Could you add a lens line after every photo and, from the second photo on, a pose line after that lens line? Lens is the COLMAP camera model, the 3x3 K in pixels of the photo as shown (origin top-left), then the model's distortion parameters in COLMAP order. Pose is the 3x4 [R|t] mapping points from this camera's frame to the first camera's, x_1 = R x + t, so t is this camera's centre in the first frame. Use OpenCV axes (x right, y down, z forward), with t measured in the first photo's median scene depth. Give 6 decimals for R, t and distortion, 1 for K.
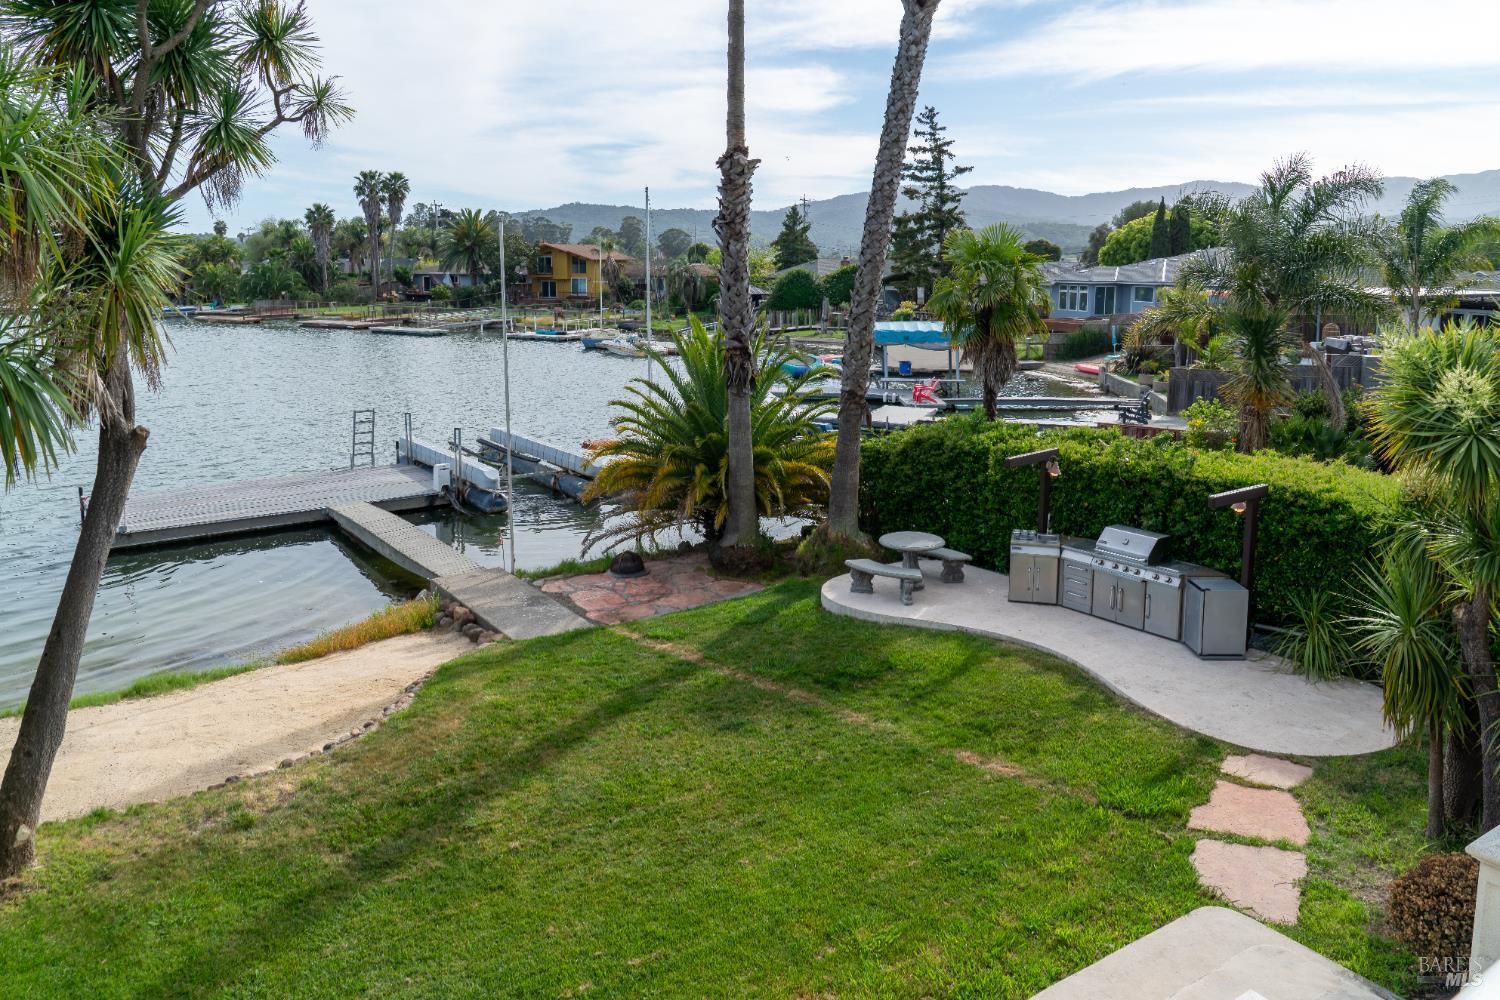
lens RADIAL K [[1055.3, 0, 750.8], [0, 1055.3, 410.8], [0, 0, 1]] dist [-0.042345, 0.021584]
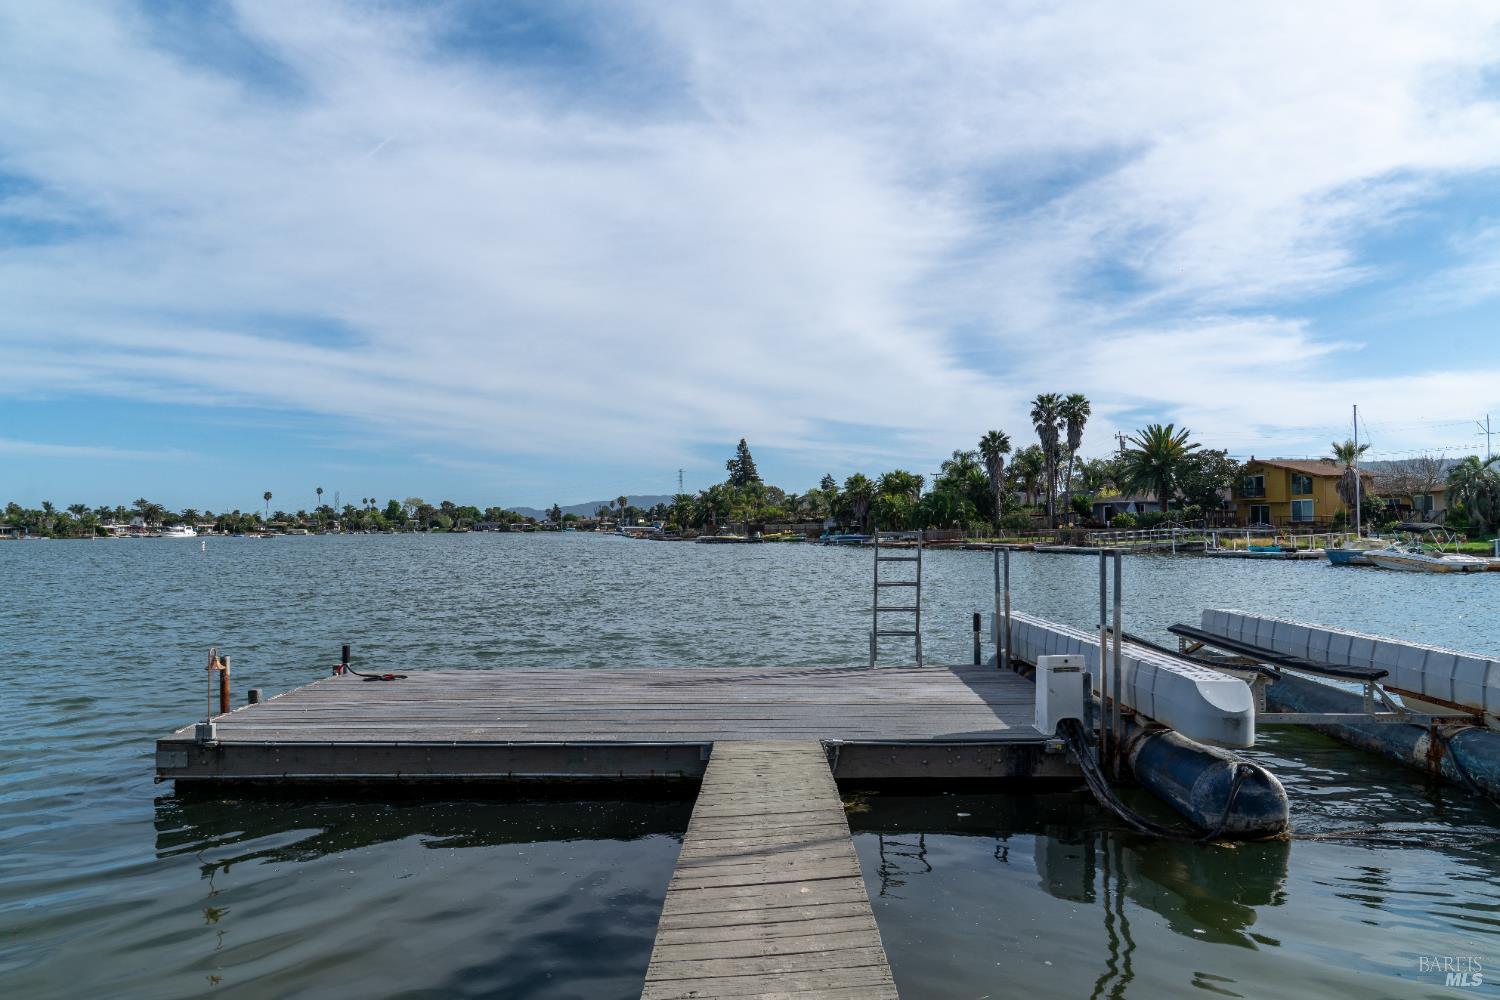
lens RADIAL K [[983.7, 0, 747.9], [0, 983.7, 506.6], [0, 0, 1]] dist [-0.001818, -0.000225]
pose [[0.793125, -0.029756, -0.608331, -0.221079], [-0.070560, 0.987591, -0.140302, 0.067604], [0.604957, 0.154201, 0.781184, 0.842350]]
